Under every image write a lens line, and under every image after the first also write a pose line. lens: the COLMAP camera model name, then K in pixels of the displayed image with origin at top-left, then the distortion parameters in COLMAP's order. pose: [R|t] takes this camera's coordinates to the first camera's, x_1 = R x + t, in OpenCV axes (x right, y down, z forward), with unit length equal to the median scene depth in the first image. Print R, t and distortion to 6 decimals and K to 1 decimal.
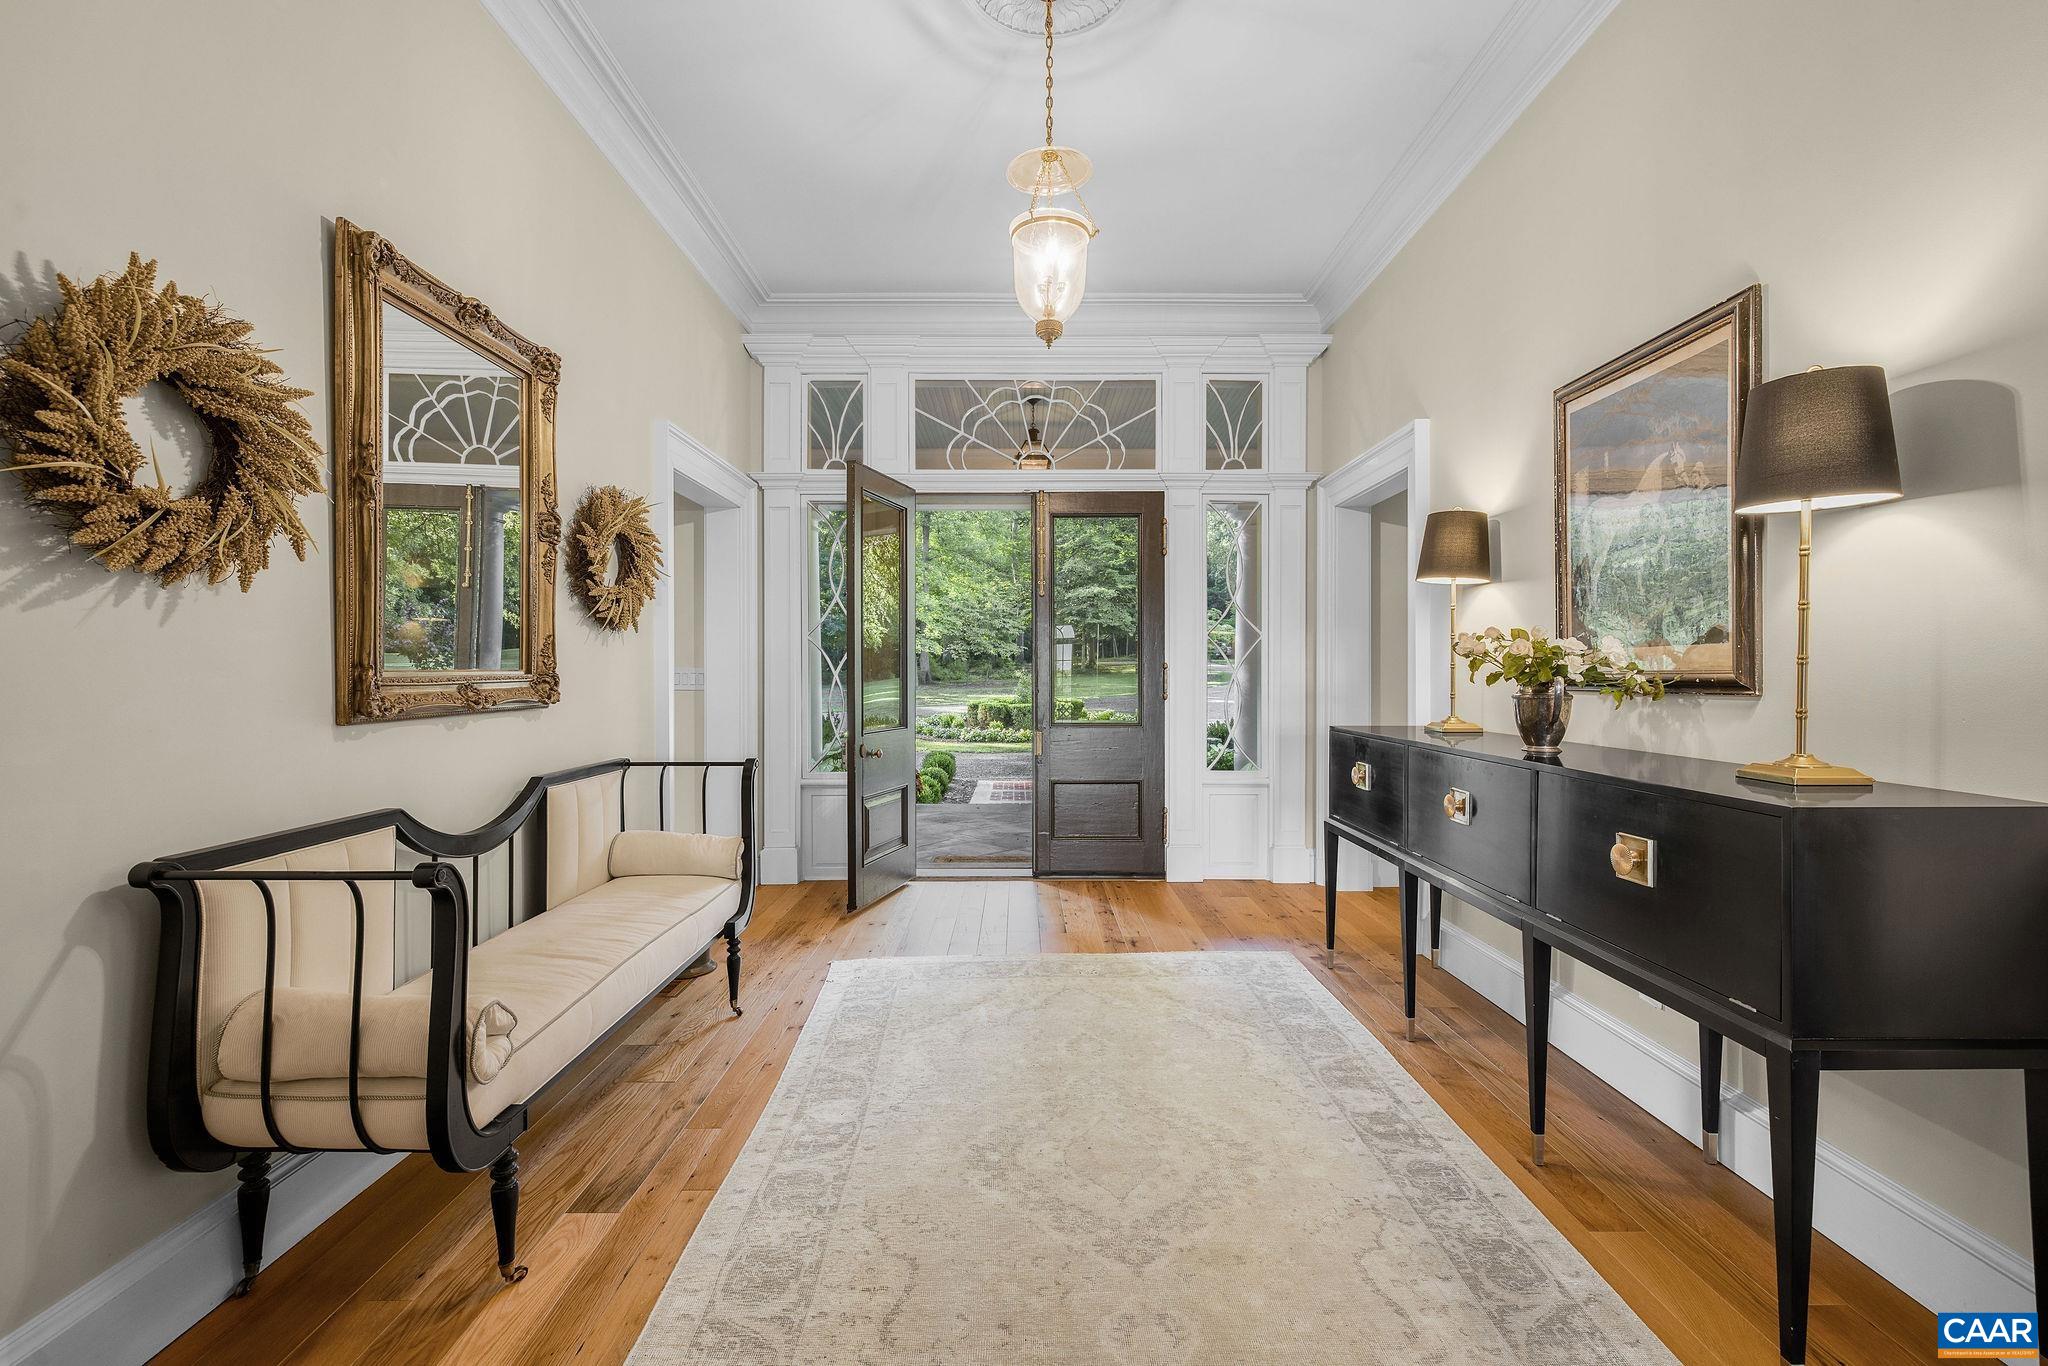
lens RADIAL K [[865.8, 0, 1022.2], [0, 865.8, 681.7], [0, 0, 1]] dist [-0.003397, -0.000418]
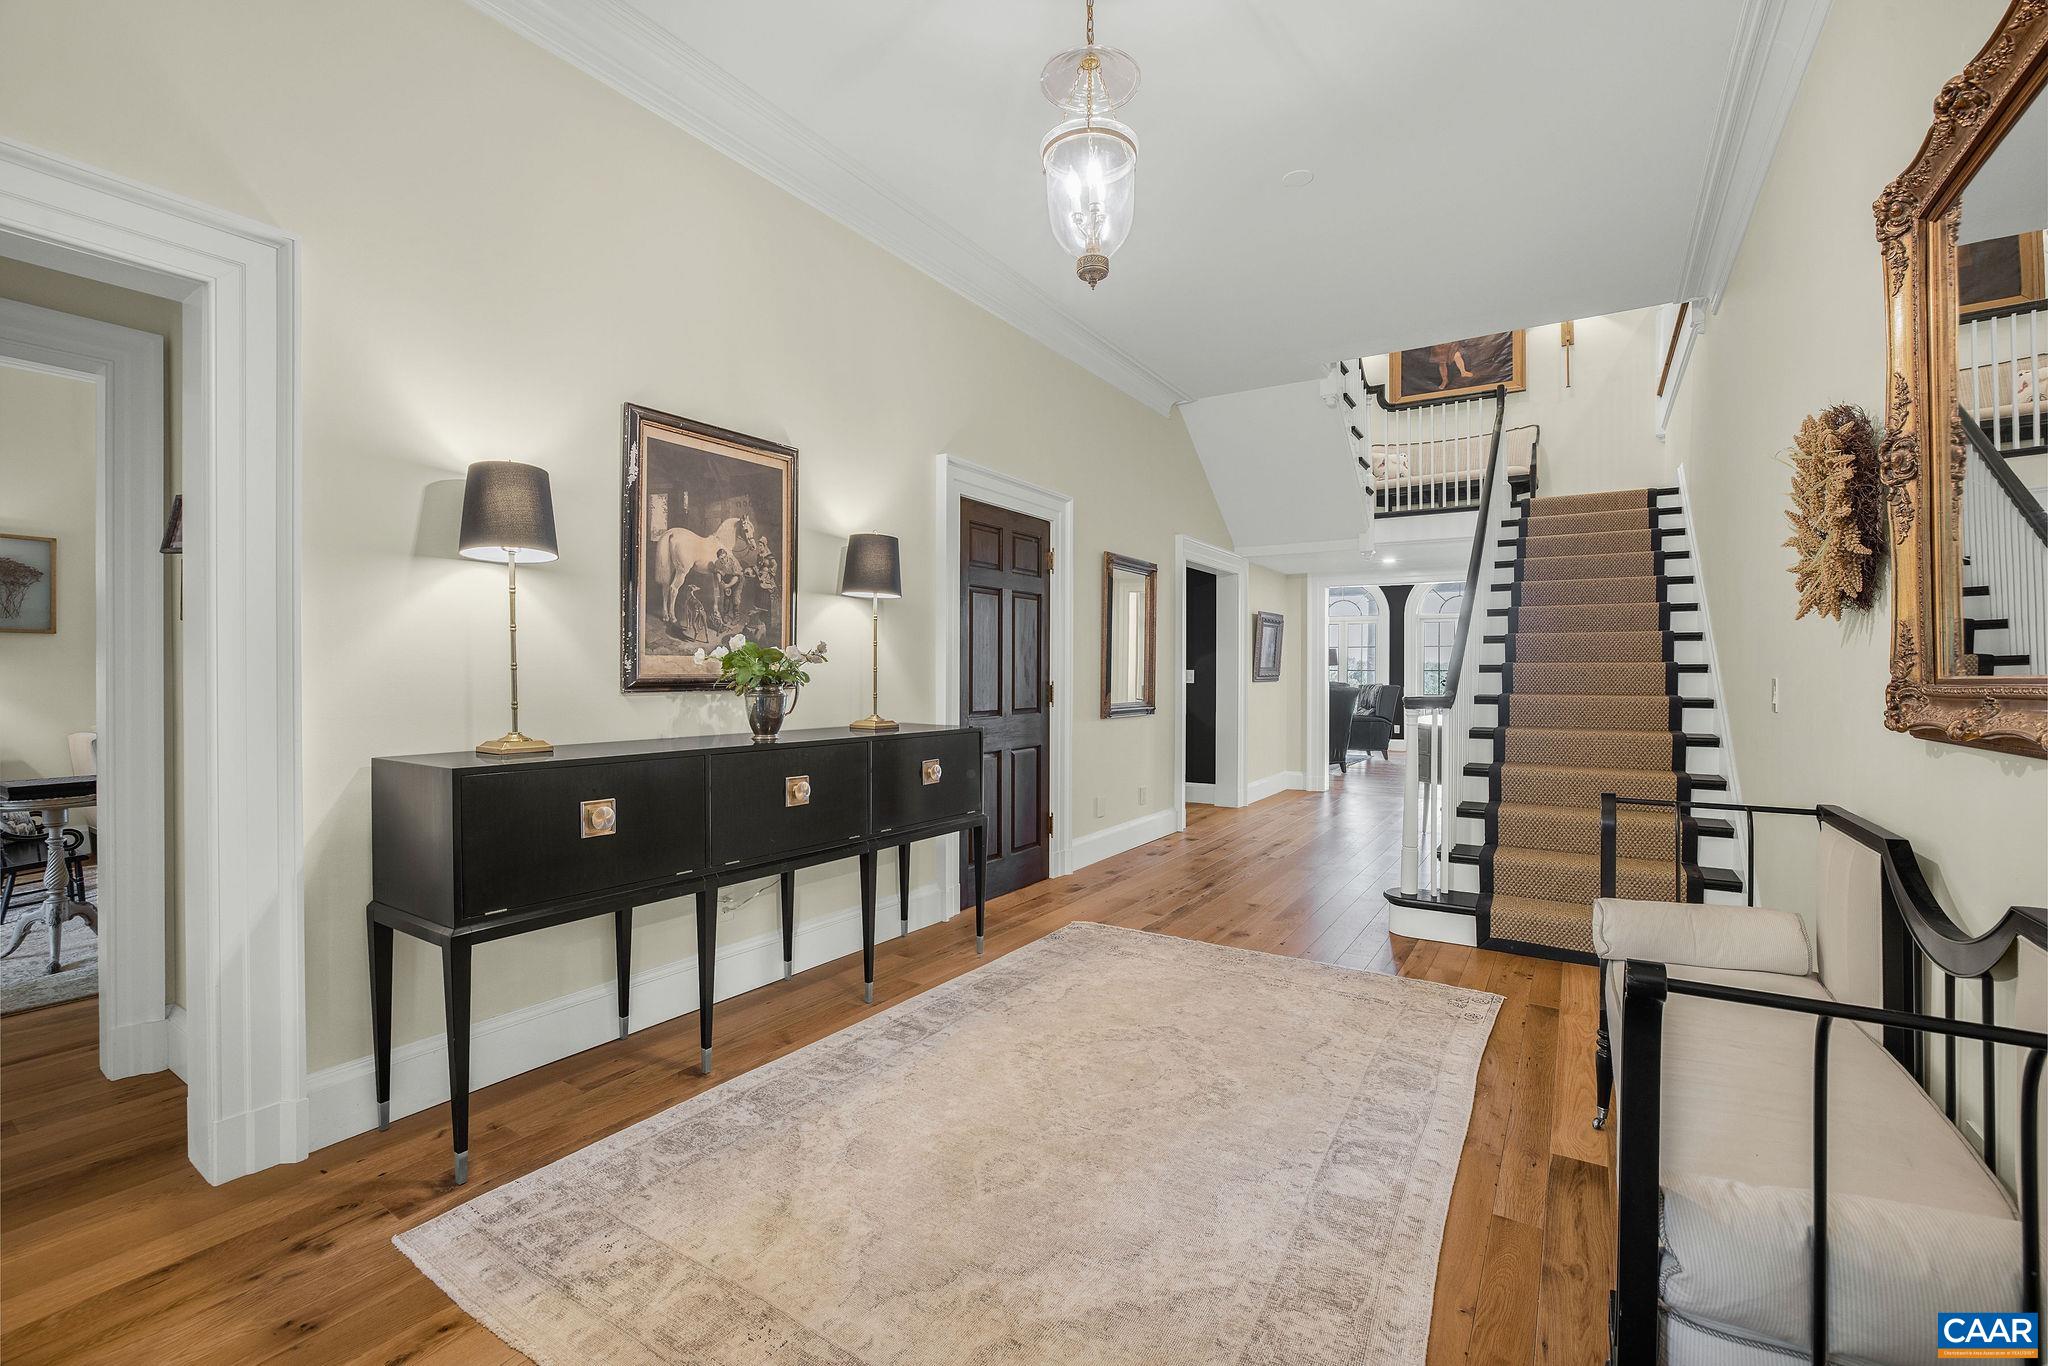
lens RADIAL K [[865.8, 0, 1022.3], [0, 865.8, 669.0], [0, 0, 1]] dist [-0.003397, -0.000418]
pose [[-0.834966, -0.004367, 0.550284, -0.399517], [-0.004707, 0.999989, 0.000793, -0.024373], [-0.550281, -0.001928, -0.834977, 1.848125]]
